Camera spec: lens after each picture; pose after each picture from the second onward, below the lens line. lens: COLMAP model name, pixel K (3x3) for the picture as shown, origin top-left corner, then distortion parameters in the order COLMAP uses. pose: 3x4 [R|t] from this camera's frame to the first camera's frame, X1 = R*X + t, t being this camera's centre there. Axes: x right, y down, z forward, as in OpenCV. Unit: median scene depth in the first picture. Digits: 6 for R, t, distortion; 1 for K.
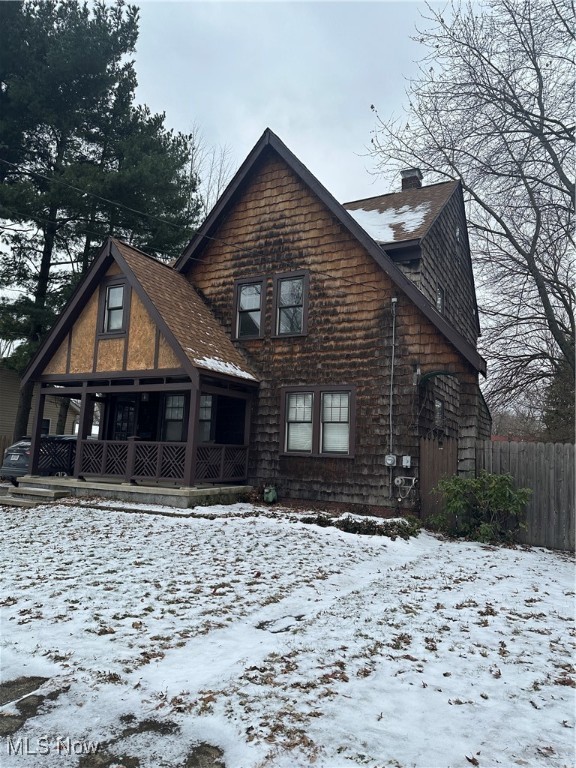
lens RADIAL K [[541.8, 0, 288.0], [0, 541.8, 384.0], [0, 0, 1]] dist [0.001228, 0.000136]
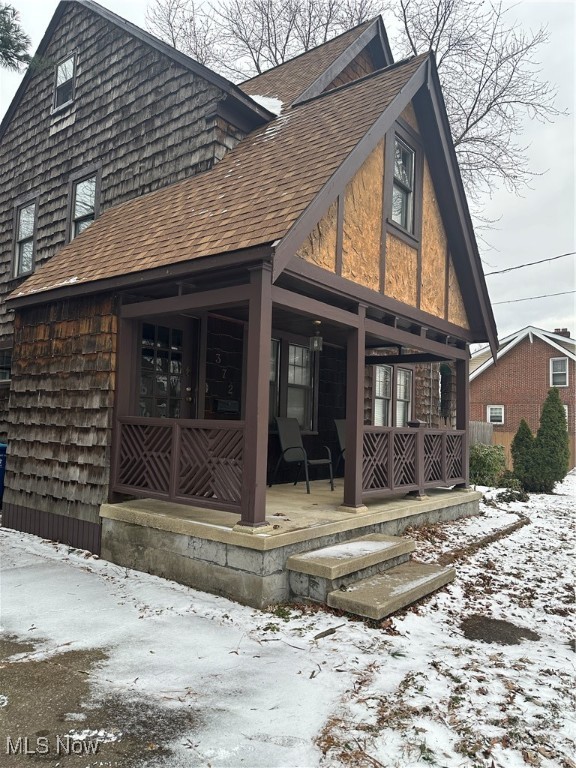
lens RADIAL K [[541.8, 0, 288.0], [0, 541.8, 384.0], [0, 0, 1]] dist [0.001228, 0.000136]
pose [[0.191659, 0.040658, 0.980619, -0.887859], [-0.157711, 0.987434, -0.010116, 0.082766], [-0.968707, -0.152715, 0.195663, 0.995706]]
